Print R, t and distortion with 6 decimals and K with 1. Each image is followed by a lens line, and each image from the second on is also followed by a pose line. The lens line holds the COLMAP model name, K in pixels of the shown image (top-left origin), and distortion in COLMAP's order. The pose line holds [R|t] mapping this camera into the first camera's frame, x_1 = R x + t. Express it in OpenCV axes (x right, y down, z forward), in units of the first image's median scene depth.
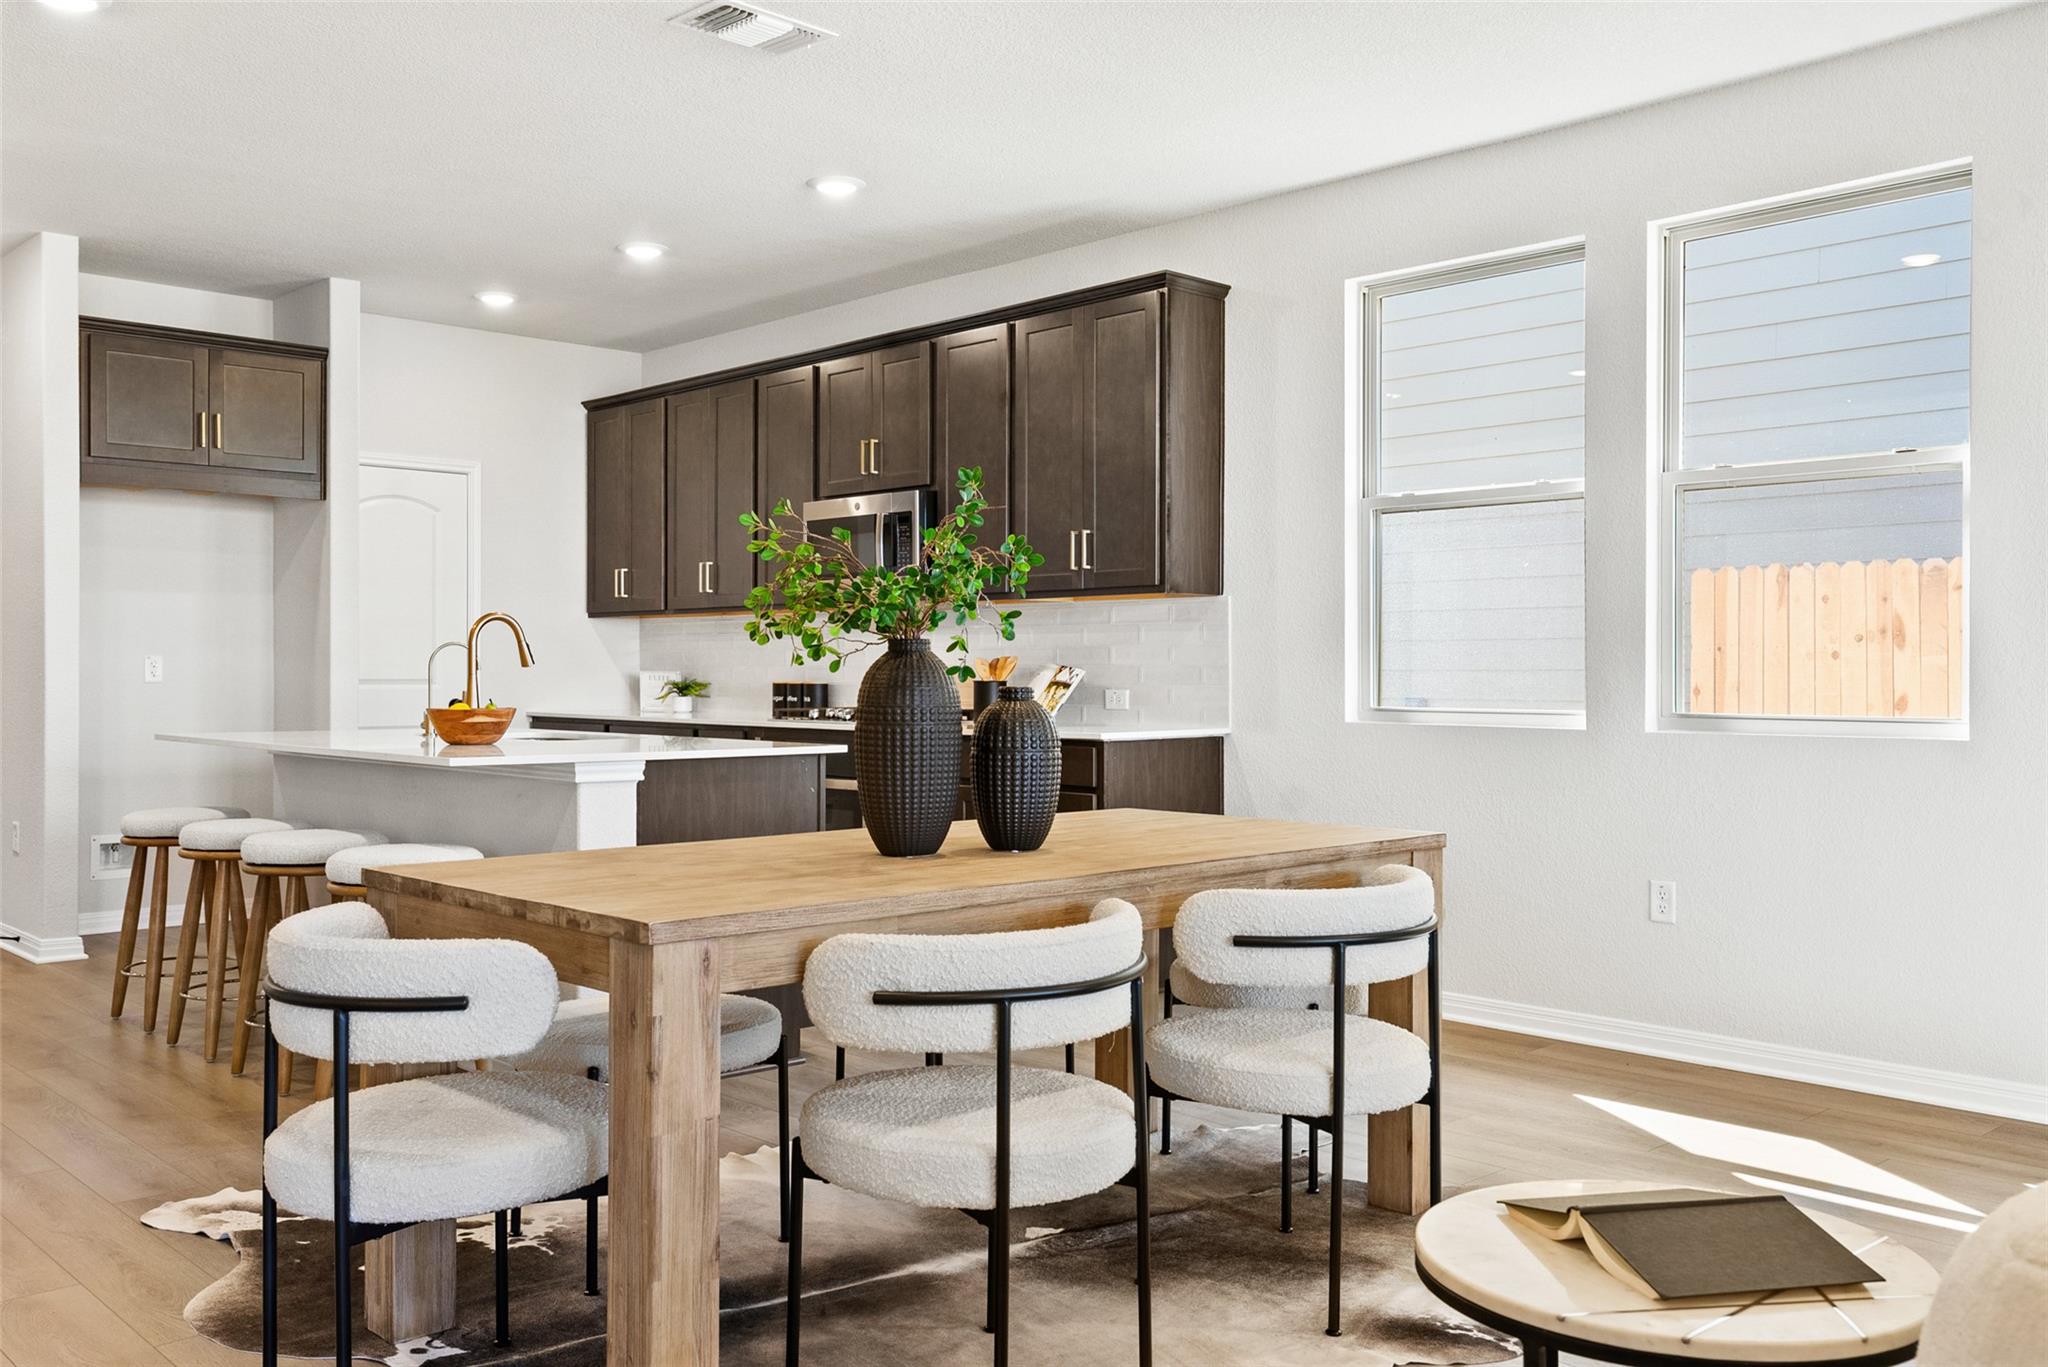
lens RADIAL K [[1720.2, 0, 1024.0], [0, 1720.2, 683.5], [0, 0, 1]] dist [-0.003418, -0.000833]
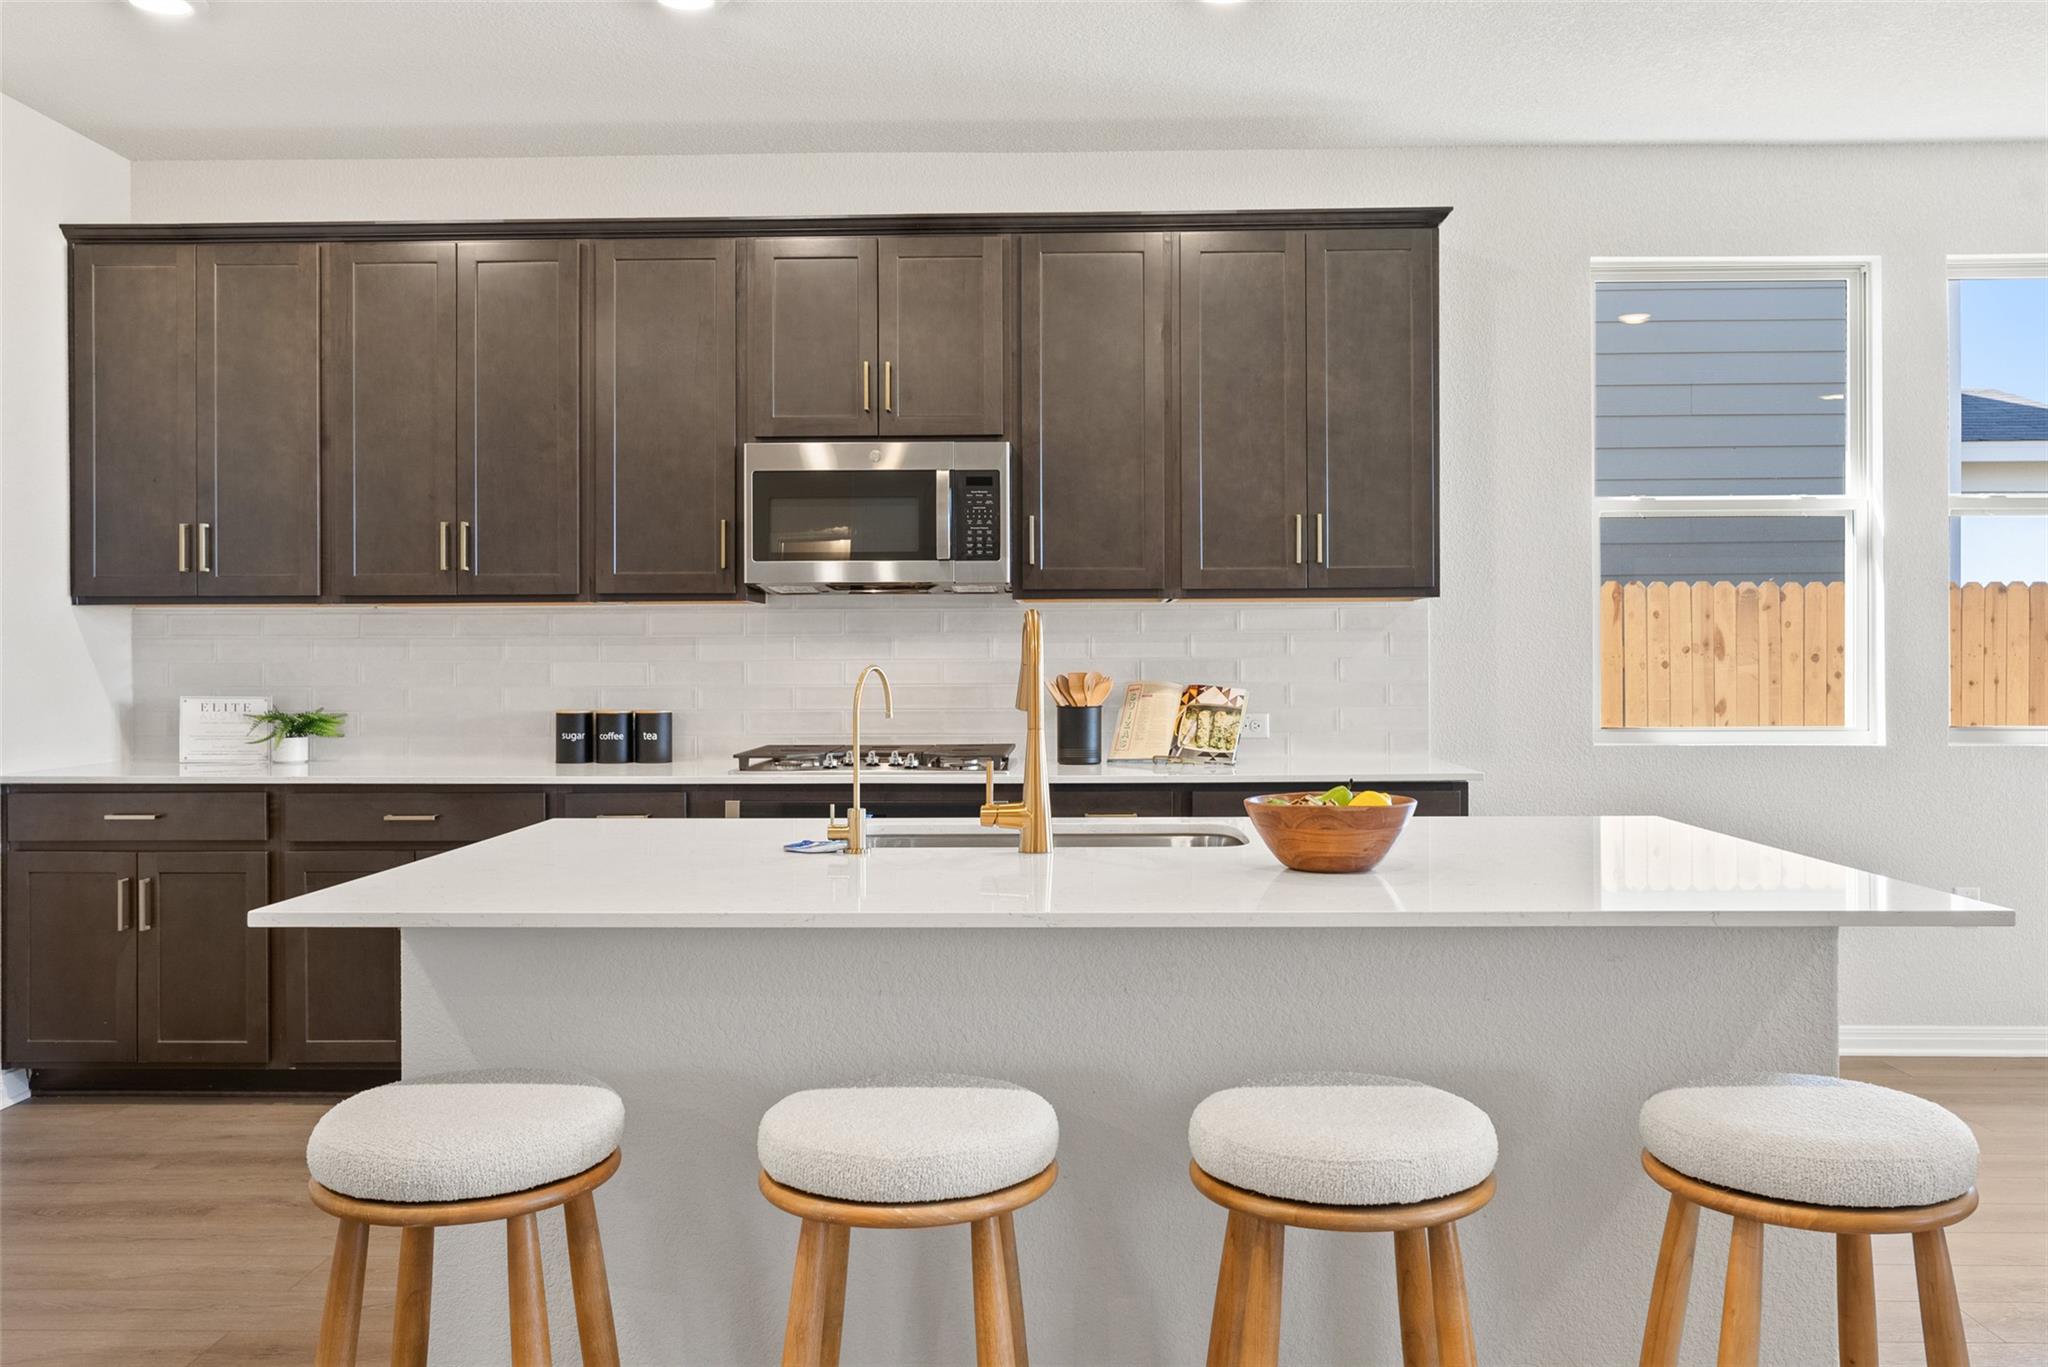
lens RADIAL K [[1613.7, 0, 1024.0], [0, 1613.7, 683.5], [0, 0, 1]] dist [-0.007297, -0.001489]
pose [[0.703327, -0.015555, 0.710696, -0.585570], [0.011265, 0.999879, 0.010736, -0.020918], [-0.710777, 0.000456, 0.703417, 0.572158]]
